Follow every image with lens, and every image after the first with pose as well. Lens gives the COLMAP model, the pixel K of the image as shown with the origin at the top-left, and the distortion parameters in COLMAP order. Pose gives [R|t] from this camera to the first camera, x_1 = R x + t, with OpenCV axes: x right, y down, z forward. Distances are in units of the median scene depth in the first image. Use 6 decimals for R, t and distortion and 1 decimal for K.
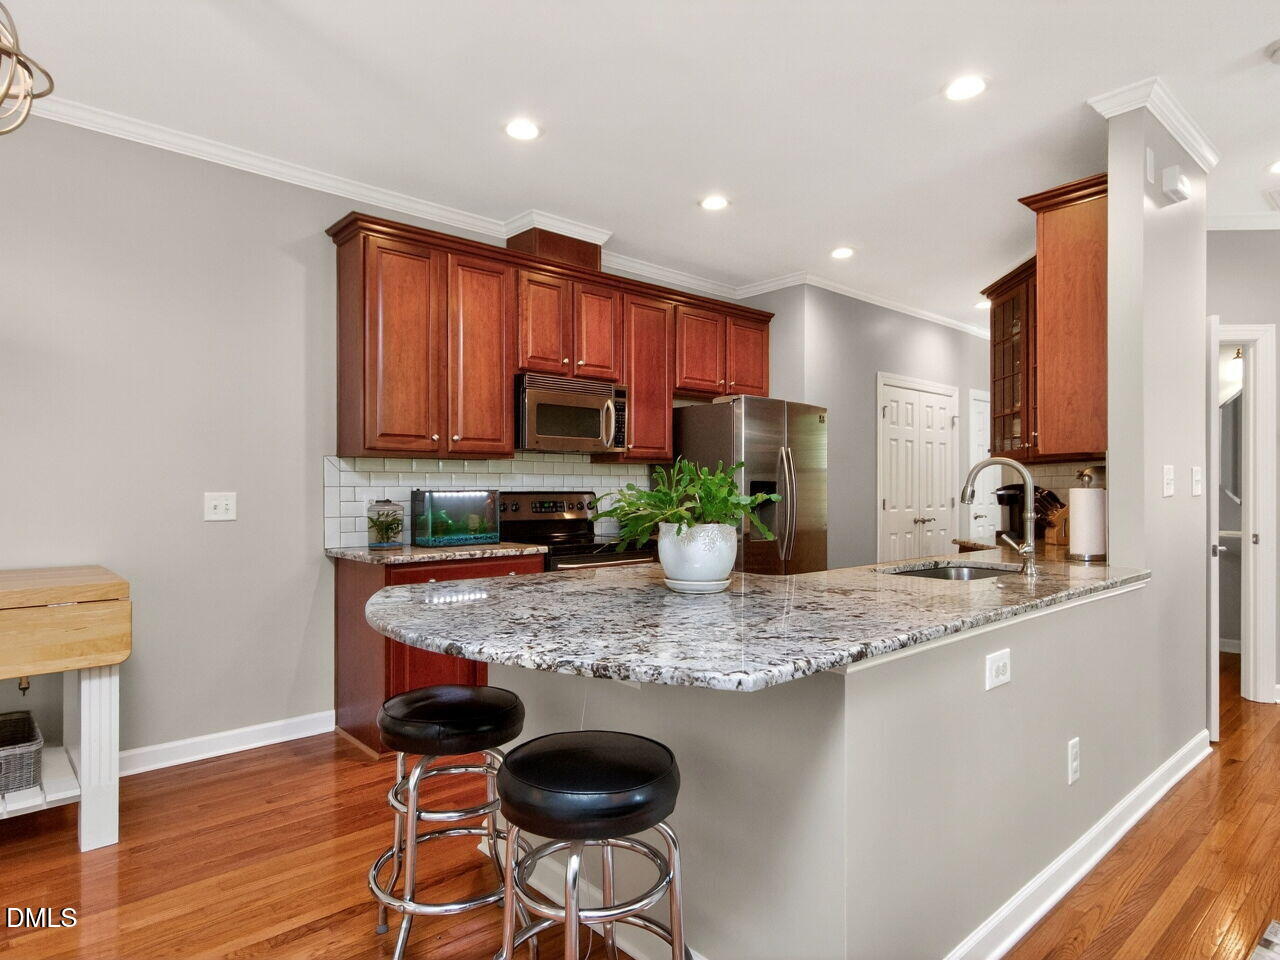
lens RADIAL K [[752.0, 0, 640.0], [0, 752.0, 480.0], [0, 0, 1]] dist [0.001589, 0.001987]
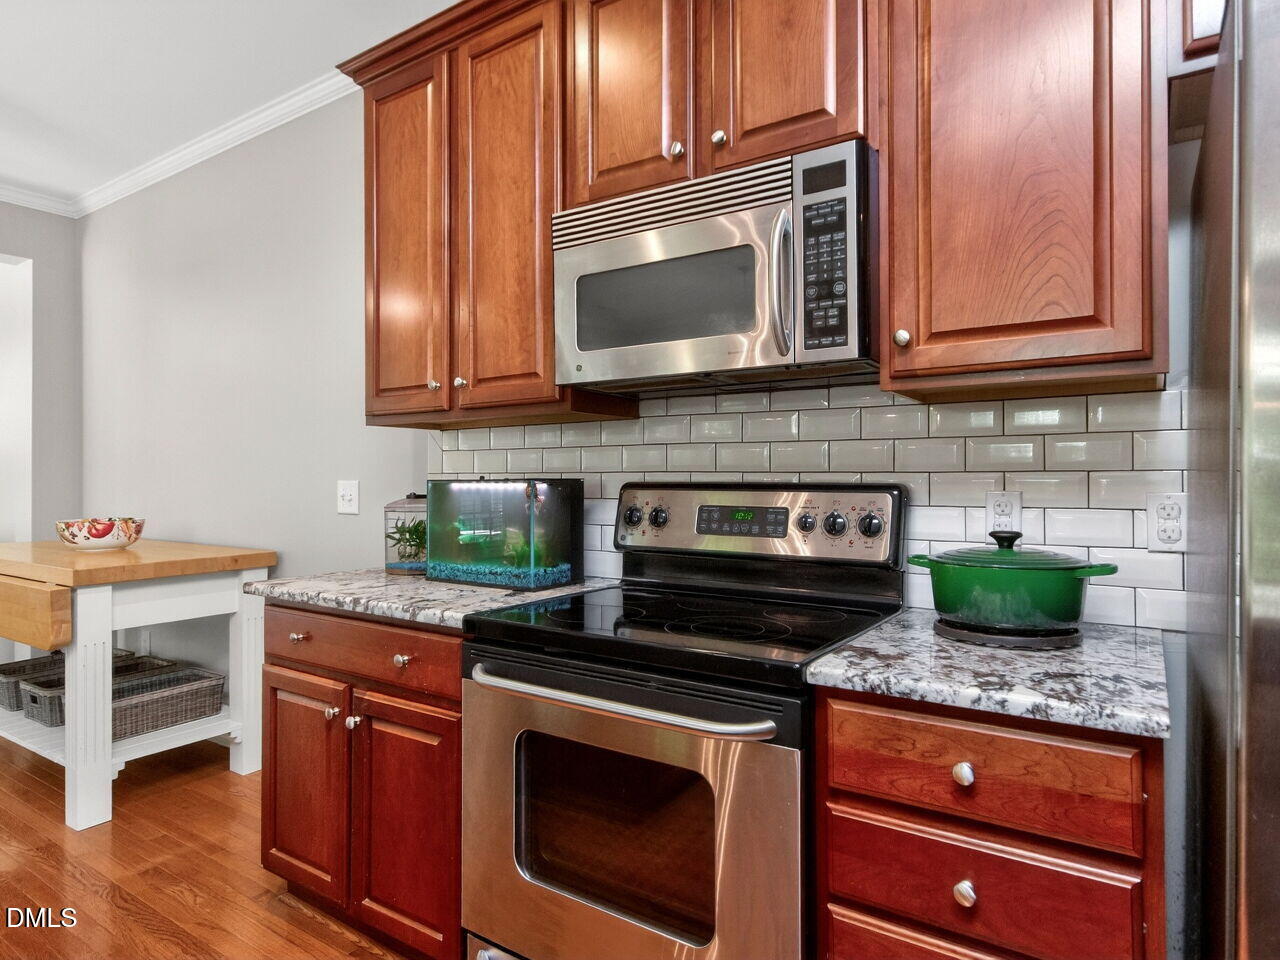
lens RADIAL K [[752.0, 0, 640.0], [0, 752.0, 480.0], [0, 0, 1]] dist [0.001589, 0.001987]
pose [[0.251877, 0.001529, -0.967758, 0.300809], [0.007060, 0.999969, 0.003417, 0.013373], [0.967734, -0.007694, 0.251858, 0.974027]]
